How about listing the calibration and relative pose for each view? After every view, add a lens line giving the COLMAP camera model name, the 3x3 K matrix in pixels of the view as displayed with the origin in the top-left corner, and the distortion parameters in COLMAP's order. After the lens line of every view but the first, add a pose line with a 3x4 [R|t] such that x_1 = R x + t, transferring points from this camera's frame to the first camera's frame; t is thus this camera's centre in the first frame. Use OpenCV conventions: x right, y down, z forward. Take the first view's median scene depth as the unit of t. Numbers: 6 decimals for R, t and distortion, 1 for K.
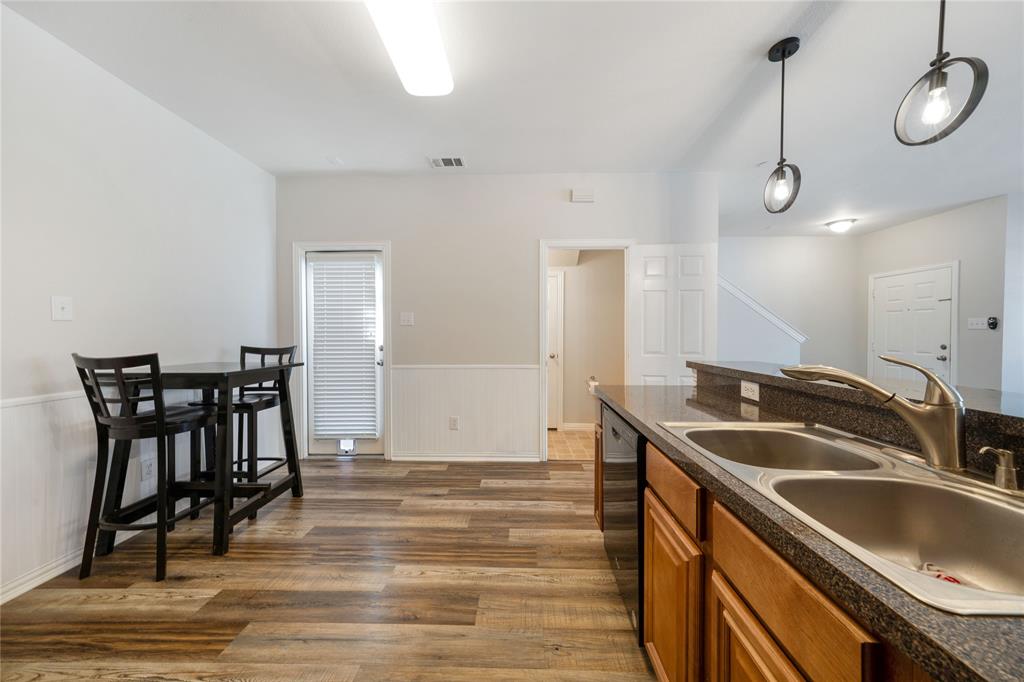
lens RADIAL K [[344.4, 0, 511.8], [0, 344.4, 338.1], [0, 0, 1]] dist [0.000516, -0.000010]
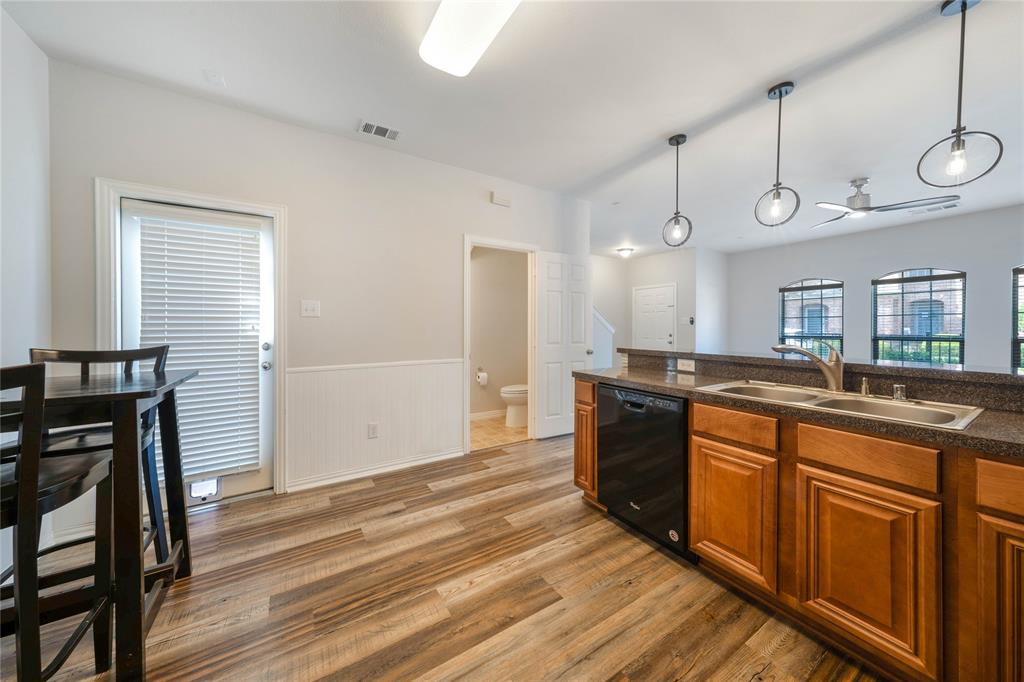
lens RADIAL K [[351.1, 0, 509.0], [0, 351.1, 327.5], [0, 0, 1]] dist [0.001058, 0.000047]
pose [[0.832081, -0.000498, 0.554653, -0.488402], [0.006961, 0.999930, -0.009545, -0.001198], [-0.554610, 0.011804, 0.832027, 0.097298]]
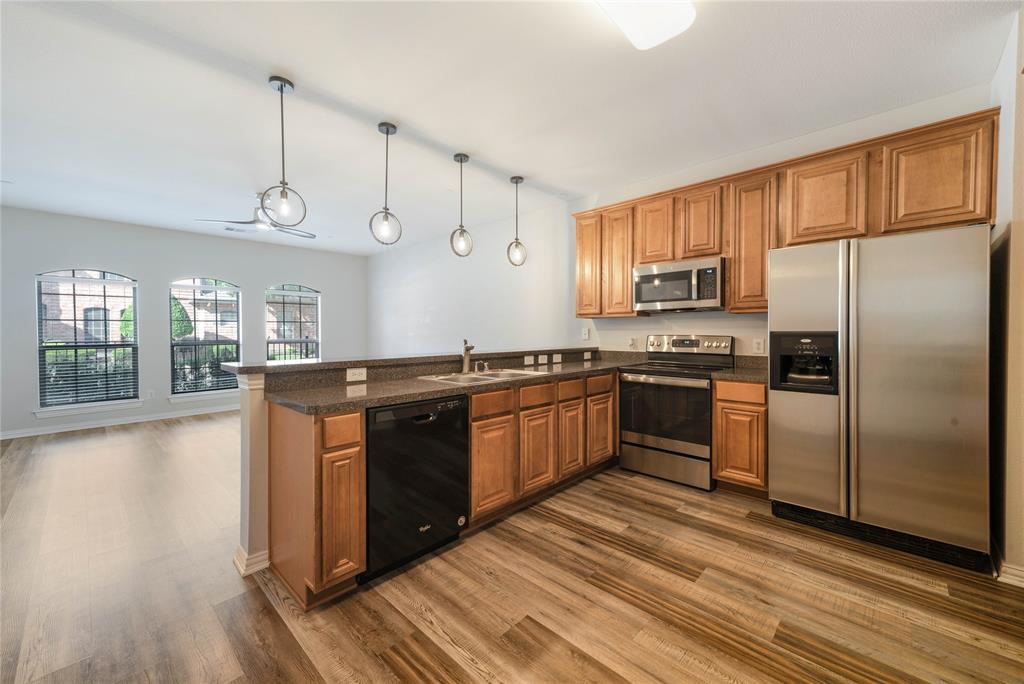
lens RADIAL K [[400.1, 0, 515.4], [0, 400.1, 336.6], [0, 0, 1]] dist [0.022959, -0.000052]
pose [[-0.749517, -0.006248, 0.661955, -0.499623], [0.013115, 0.999619, 0.024285, -0.016185], [-0.661855, 0.026883, -0.749150, 1.087316]]
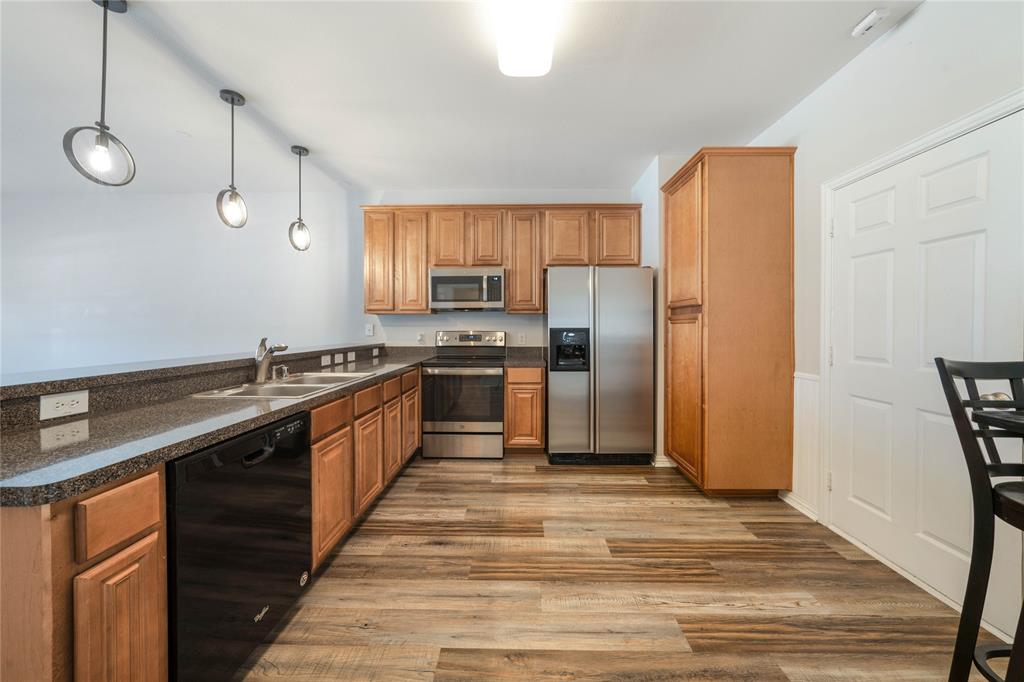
lens RADIAL K [[352.8, 0, 512.8], [0, 352.8, 330.6], [0, 0, 1]] dist [-0.010535, 0.002991]
pose [[-0.999958, 0.000189, -0.009110, -0.164816], [-0.000034, 0.999698, 0.024558, -0.016435], [0.009112, 0.024557, -0.999657, 1.087211]]
